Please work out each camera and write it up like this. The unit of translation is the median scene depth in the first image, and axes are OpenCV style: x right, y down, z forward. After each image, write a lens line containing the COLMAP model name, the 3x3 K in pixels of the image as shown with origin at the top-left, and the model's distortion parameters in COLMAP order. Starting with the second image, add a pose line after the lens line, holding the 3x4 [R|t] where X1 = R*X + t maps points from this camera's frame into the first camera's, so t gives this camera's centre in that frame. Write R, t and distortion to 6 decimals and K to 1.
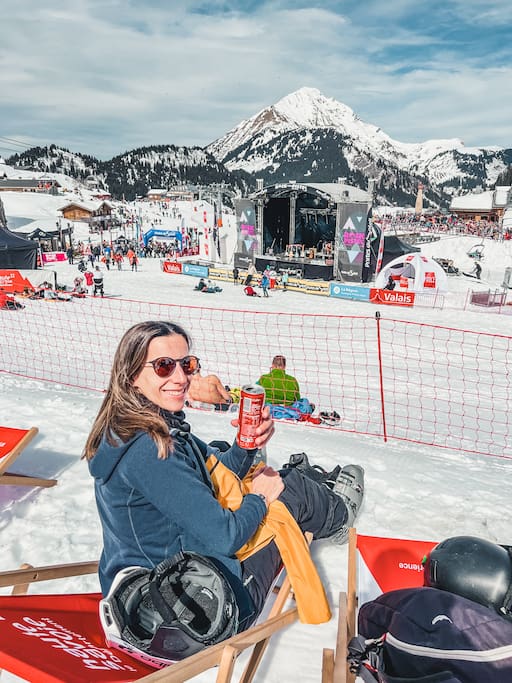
lens RADIAL K [[521.6, 0, 261.7], [0, 521.6, 342.3], [0, 0, 1]] dist [-0.004744, -0.013063]
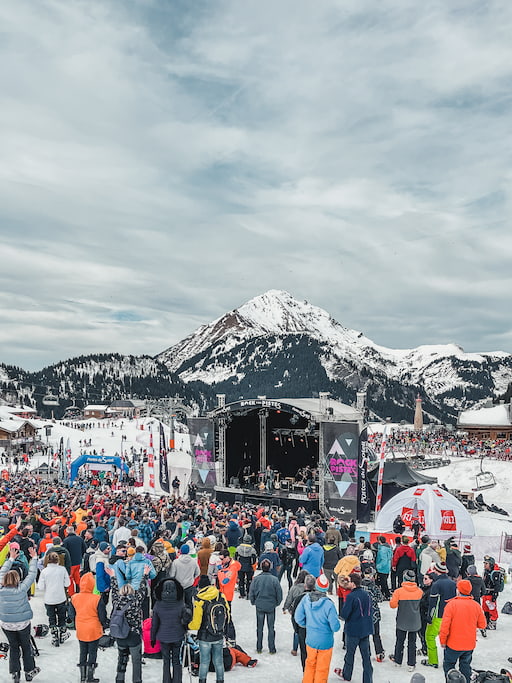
lens RADIAL K [[521.6, 0, 255.0], [0, 521.6, 340.1], [0, 0, 1]] dist [-0.004744, -0.013063]
pose [[0.998357, -0.008674, 0.056633, 0.003855], [0.028705, 0.931187, -0.363409, -0.092325], [-0.049584, 0.364438, 0.929907, 0.211410]]
